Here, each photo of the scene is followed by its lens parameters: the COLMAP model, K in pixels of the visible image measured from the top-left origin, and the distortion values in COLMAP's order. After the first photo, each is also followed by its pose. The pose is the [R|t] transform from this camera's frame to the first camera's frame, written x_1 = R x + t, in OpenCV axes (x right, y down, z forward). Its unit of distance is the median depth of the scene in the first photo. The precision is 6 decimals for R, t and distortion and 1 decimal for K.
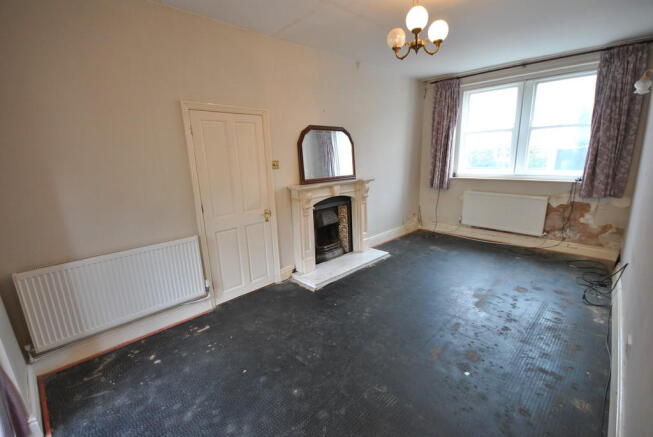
lens RADIAL K [[288.2, 0, 330.5], [0, 288.2, 223.2], [0, 0, 1]] dist [-0.001002, -0.000772]
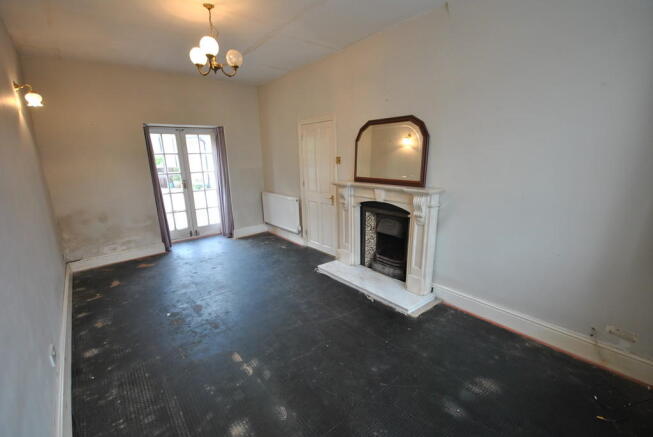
lens RADIAL K [[288.2, 0, 329.0], [0, 288.2, 219.4], [0, 0, 1]] dist [-0.001002, -0.000772]
pose [[-0.093649, 0.255194, -0.962344, 0.909728], [-0.205561, 0.940809, 0.269487, -0.255672], [0.974153, 0.223057, -0.035648, 0.948635]]
